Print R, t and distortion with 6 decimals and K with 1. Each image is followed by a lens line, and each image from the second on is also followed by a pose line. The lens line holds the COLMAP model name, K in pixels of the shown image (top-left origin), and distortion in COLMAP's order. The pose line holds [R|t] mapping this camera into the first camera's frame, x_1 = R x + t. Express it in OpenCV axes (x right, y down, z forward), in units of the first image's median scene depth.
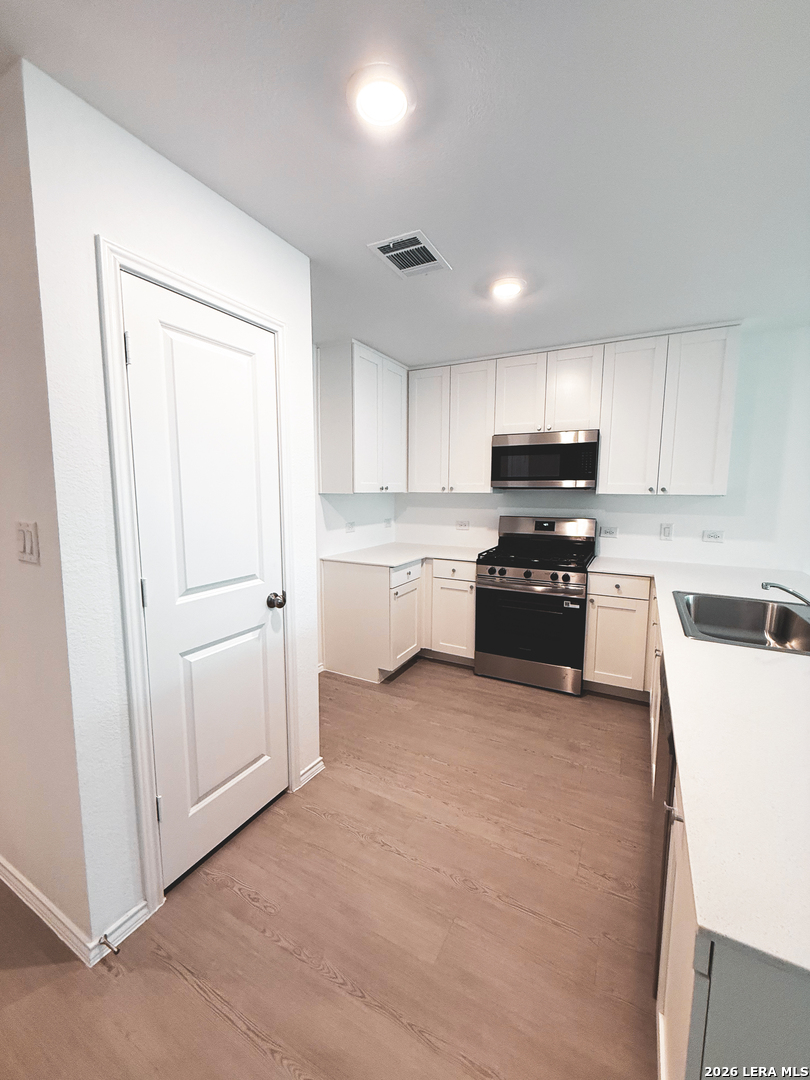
lens RADIAL K [[436.4, 0, 404.9], [0, 436.4, 536.5], [0, 0, 1]] dist [0.000443, 0.000309]
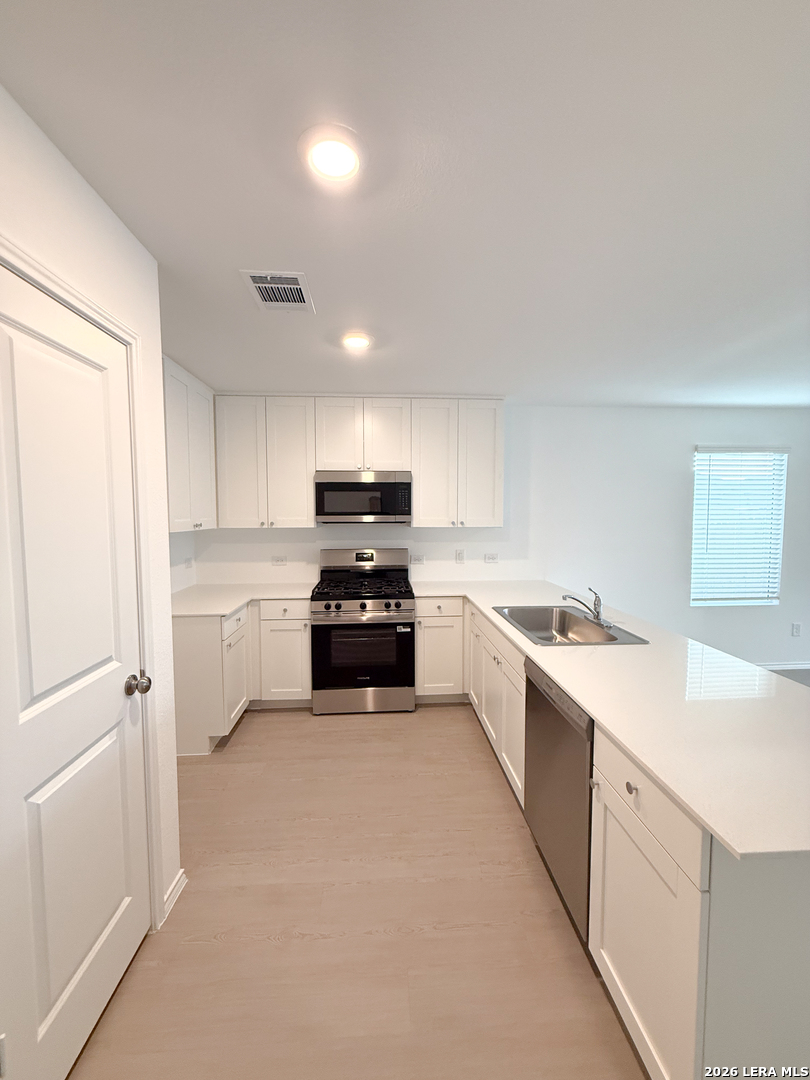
lens RADIAL K [[436.4, 0, 404.1], [0, 436.4, 536.1], [0, 0, 1]] dist [0.000443, 0.000309]
pose [[0.847080, -0.034721, 0.530330, -0.199677], [0.063658, 0.997308, -0.036384, -0.038176], [-0.527639, 0.064580, 0.847010, 0.054000]]
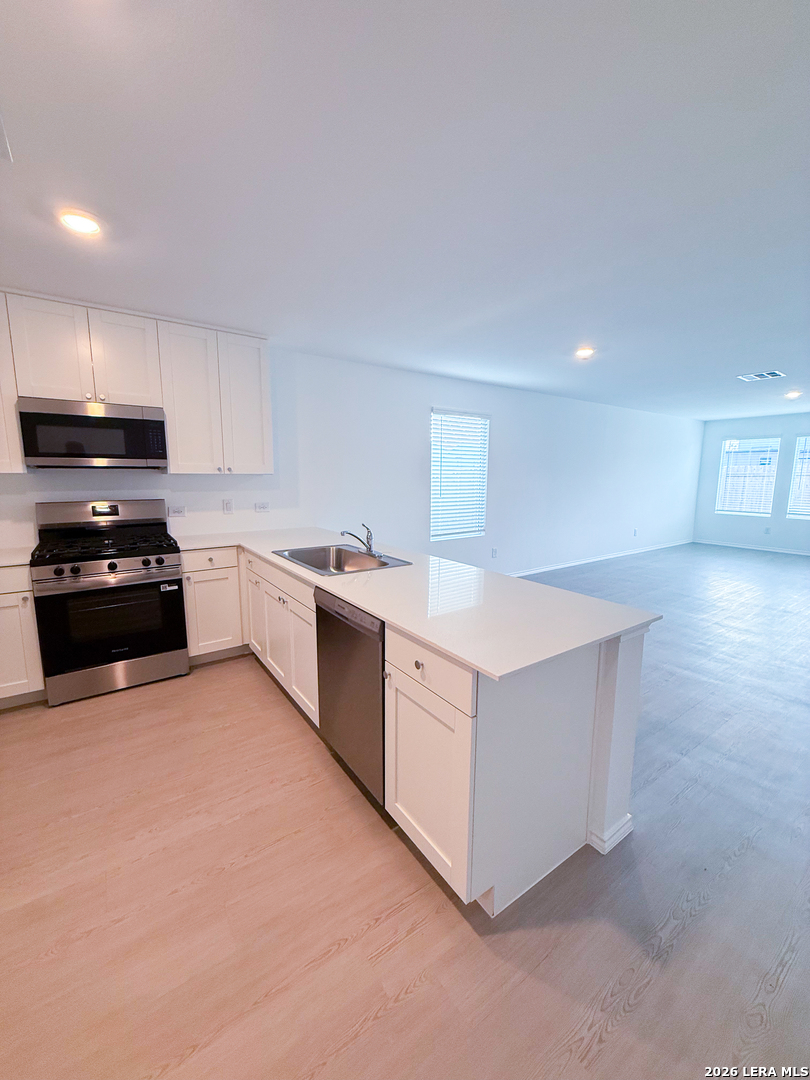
lens RADIAL K [[436.4, 0, 405.3], [0, 436.4, 536.7], [0, 0, 1]] dist [0.000443, 0.000309]
pose [[0.444220, -0.131032, 0.886284, -0.244158], [0.095476, 0.990537, 0.098591, -0.001574], [-0.890816, 0.040823, 0.452527, 0.083491]]
